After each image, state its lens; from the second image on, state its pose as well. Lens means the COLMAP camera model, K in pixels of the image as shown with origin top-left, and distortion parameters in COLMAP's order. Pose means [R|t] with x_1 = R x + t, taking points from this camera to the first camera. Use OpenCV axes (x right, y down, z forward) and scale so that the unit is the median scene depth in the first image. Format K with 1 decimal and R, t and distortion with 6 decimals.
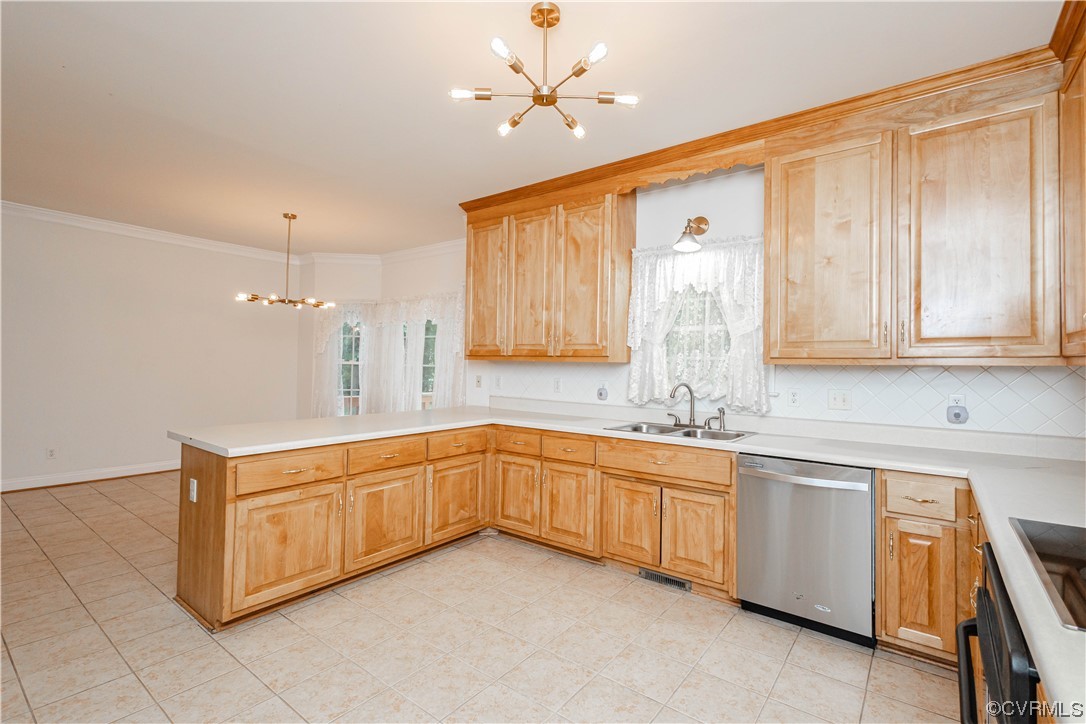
lens RADIAL K [[503.4, 0, 544.3], [0, 503.4, 354.7], [0, 0, 1]] dist [0.006444, -0.001768]
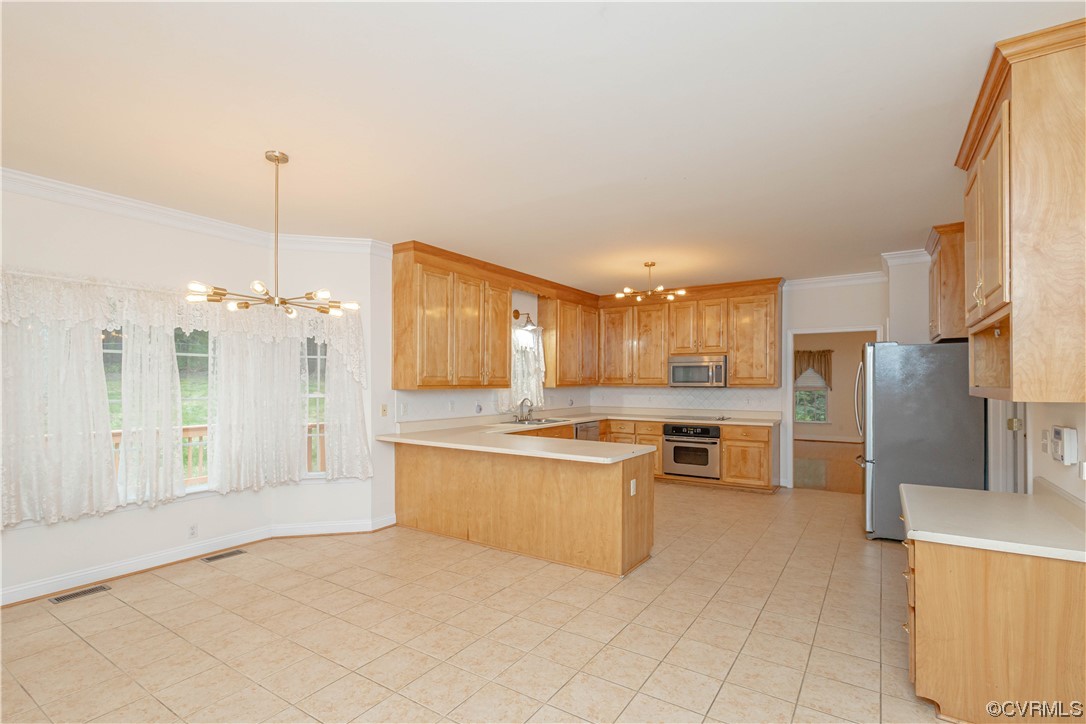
lens RADIAL K [[503.4, 0, 549.1], [0, 503.4, 383.0], [0, 0, 1]] dist [0.006444, -0.001768]
pose [[-0.073634, -0.014889, 0.997174, -1.664731], [-0.017960, 0.999746, 0.013601, -0.028920], [-0.997124, -0.016908, -0.073882, 1.062585]]
